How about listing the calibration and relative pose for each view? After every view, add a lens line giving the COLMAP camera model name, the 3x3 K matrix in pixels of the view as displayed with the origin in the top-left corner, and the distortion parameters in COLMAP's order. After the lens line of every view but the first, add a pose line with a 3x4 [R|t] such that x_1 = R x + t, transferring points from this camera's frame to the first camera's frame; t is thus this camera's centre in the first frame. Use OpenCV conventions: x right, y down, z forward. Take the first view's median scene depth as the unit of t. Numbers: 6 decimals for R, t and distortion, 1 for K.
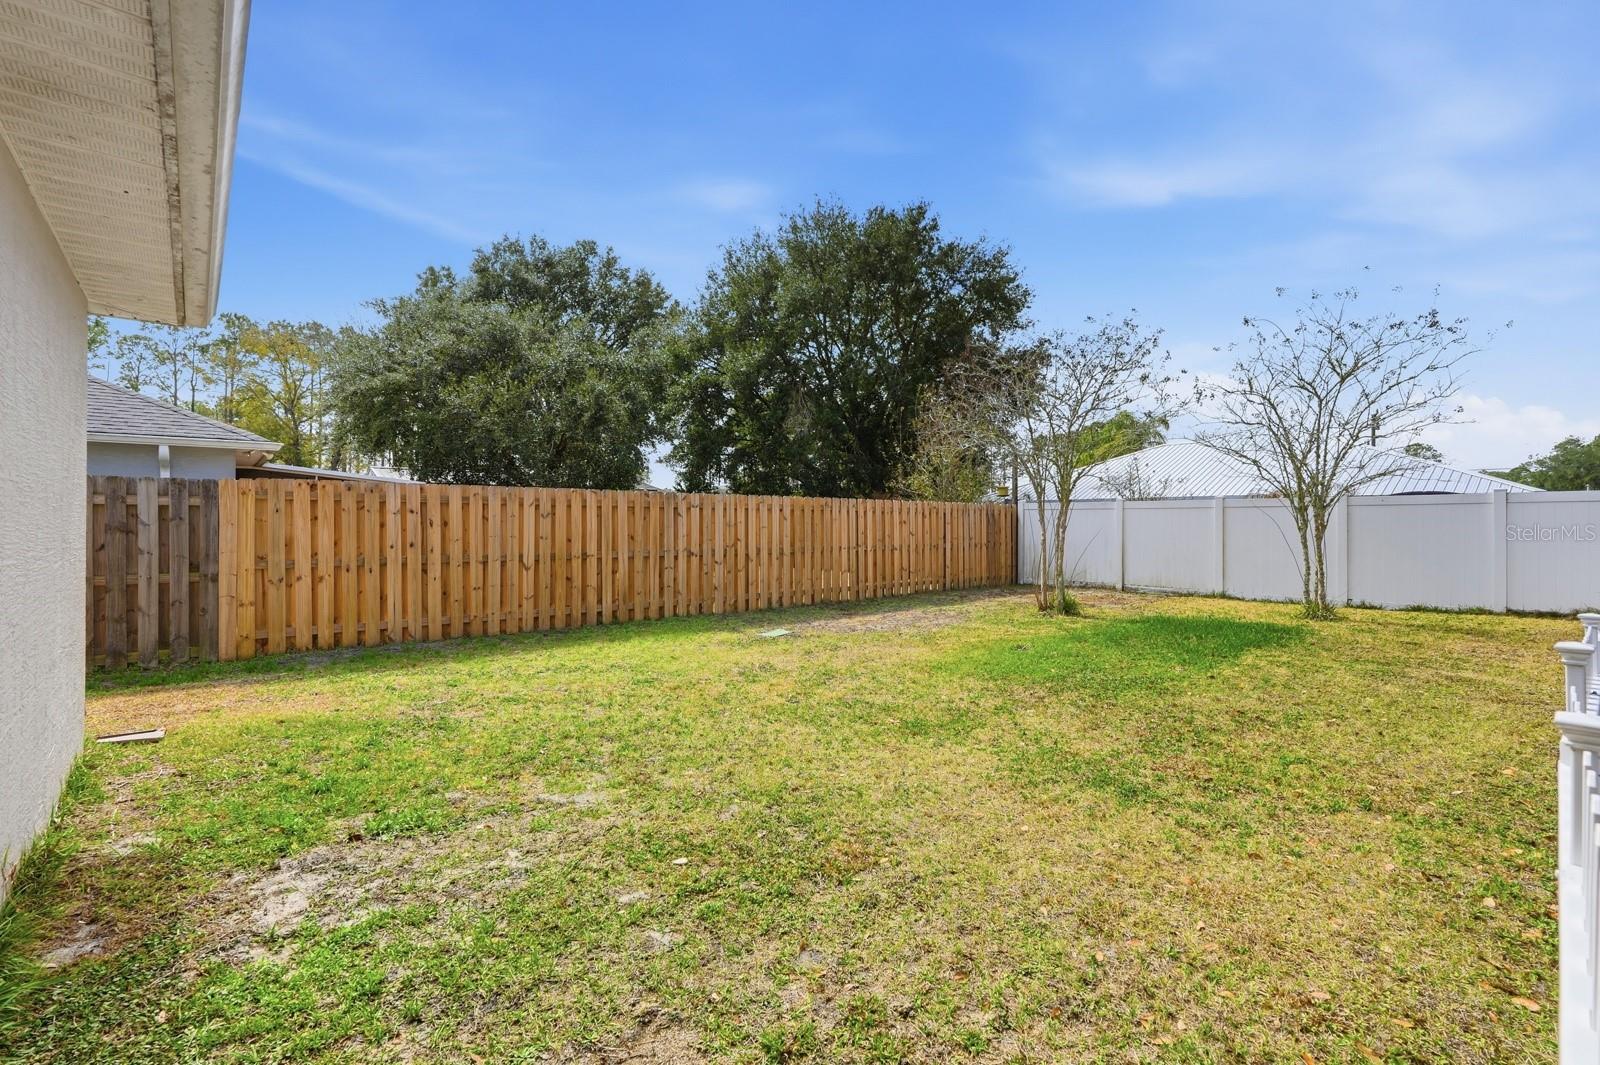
lens RADIAL K [[725.1, 0, 800.9], [0, 725.1, 532.5], [0, 0, 1]] dist [-0.014486, 0.006139]
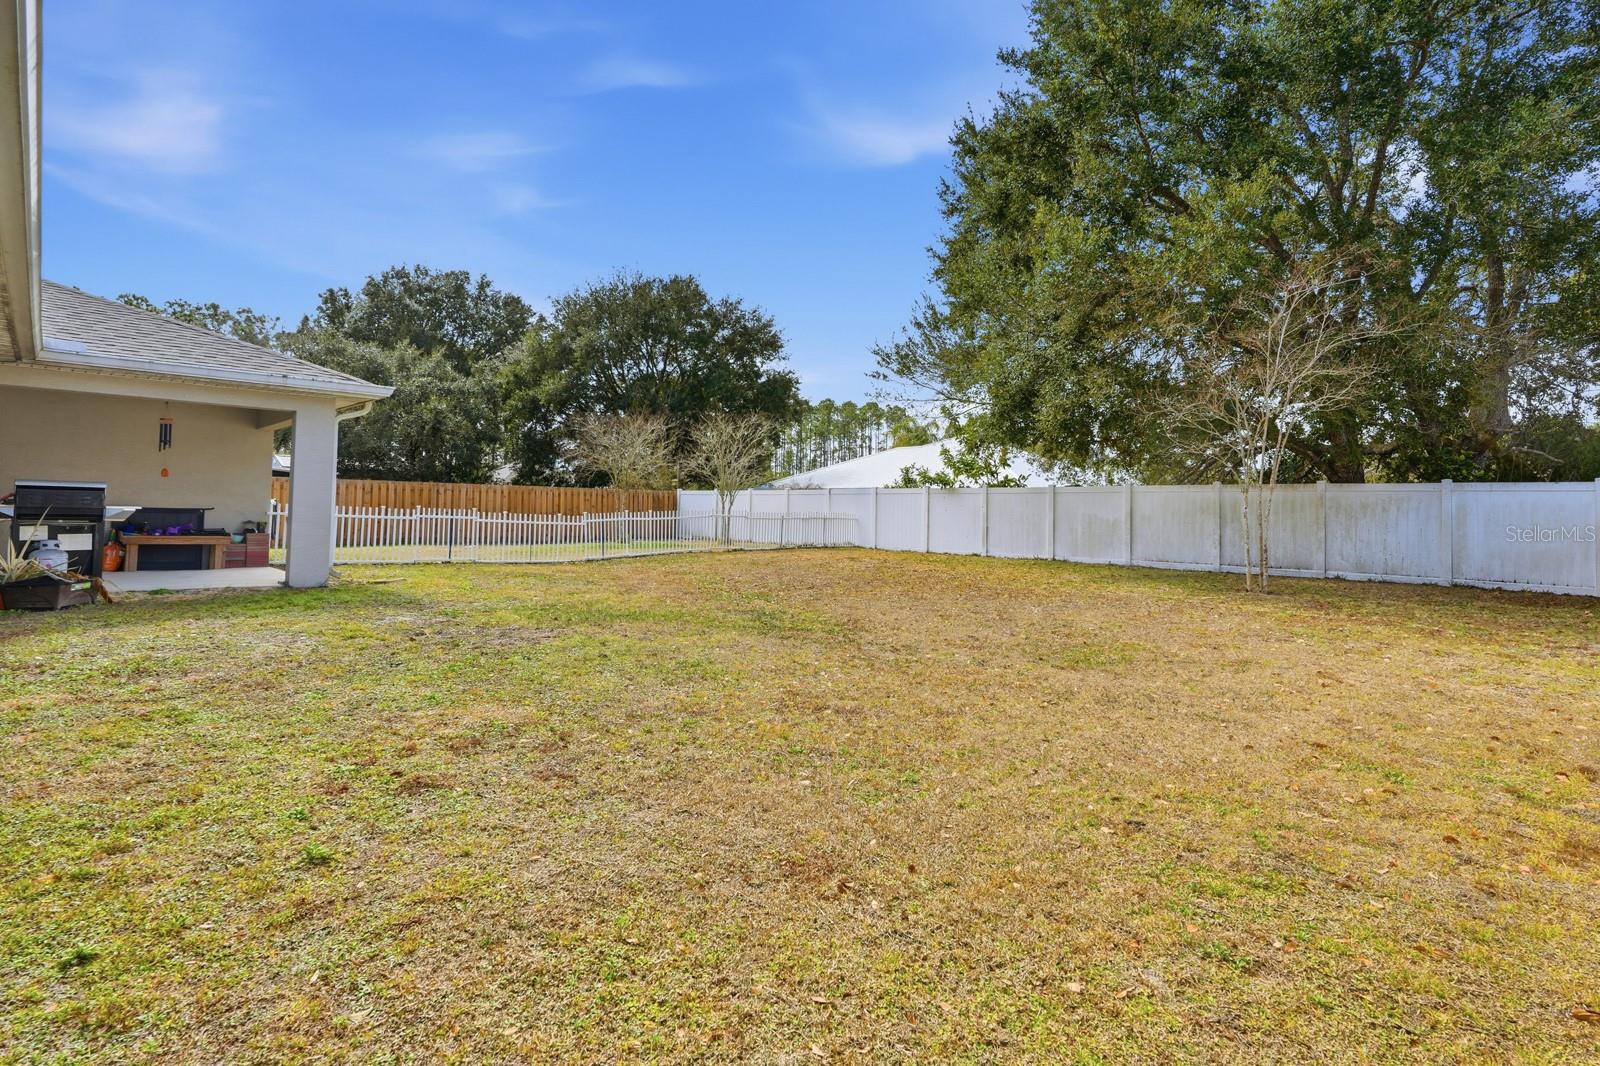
lens RADIAL K [[725.1, 0, 799.4], [0, 725.1, 527.9], [0, 0, 1]] dist [-0.014486, 0.006139]
pose [[0.996087, 0.010389, 0.087761, 0.188691], [-0.012725, 0.999578, 0.026102, 0.002104], [-0.087453, -0.027117, 0.995800, -0.320516]]
